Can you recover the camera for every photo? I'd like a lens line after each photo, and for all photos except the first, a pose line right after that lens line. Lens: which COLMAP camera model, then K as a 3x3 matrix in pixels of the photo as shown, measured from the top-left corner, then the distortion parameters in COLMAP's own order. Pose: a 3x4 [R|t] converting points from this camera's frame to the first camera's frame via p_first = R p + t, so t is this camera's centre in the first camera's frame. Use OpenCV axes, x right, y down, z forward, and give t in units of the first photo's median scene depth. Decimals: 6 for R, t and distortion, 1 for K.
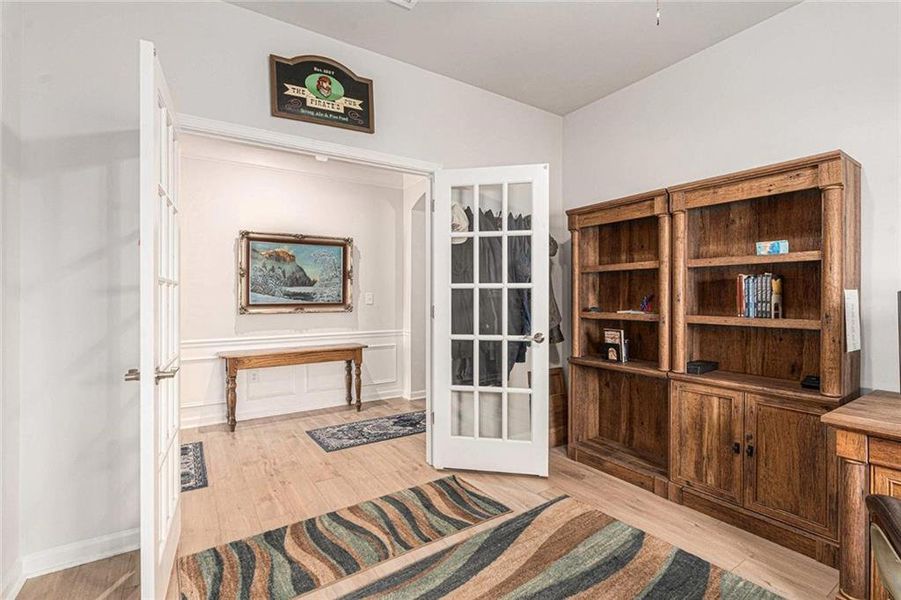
lens RADIAL K [[411.3, 0, 453.3], [0, 411.3, 297.7], [0, 0, 1]] dist [0.000284, -0.000210]
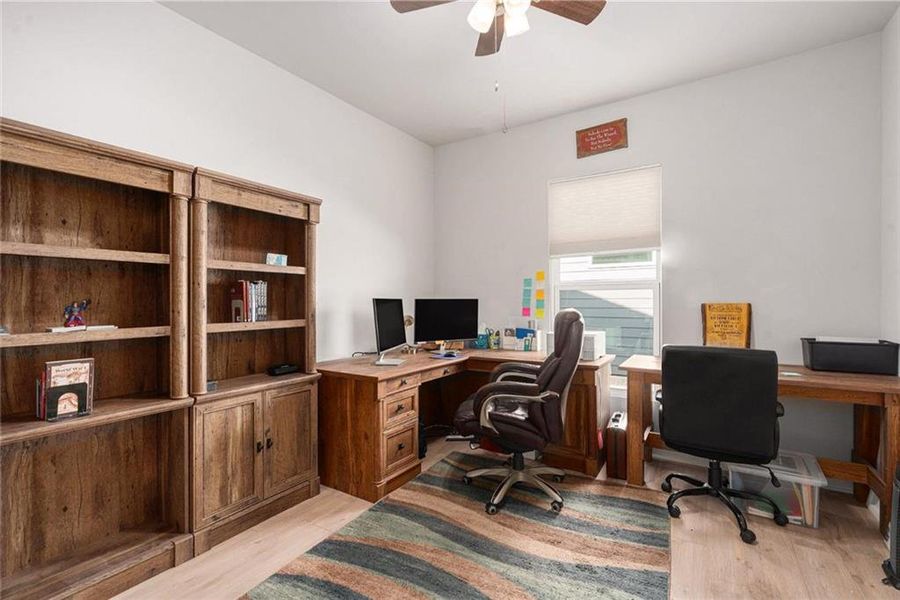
lens RADIAL K [[410.9, 0, 454.1], [0, 410.9, 300.4], [0, 0, 1]] dist [0.000284, -0.000210]
pose [[-0.417158, 0.006291, 0.908812, -0.438234], [0.011447, 0.999933, -0.001668, 0.000943], [-0.908762, 0.009708, -0.417202, 0.922994]]
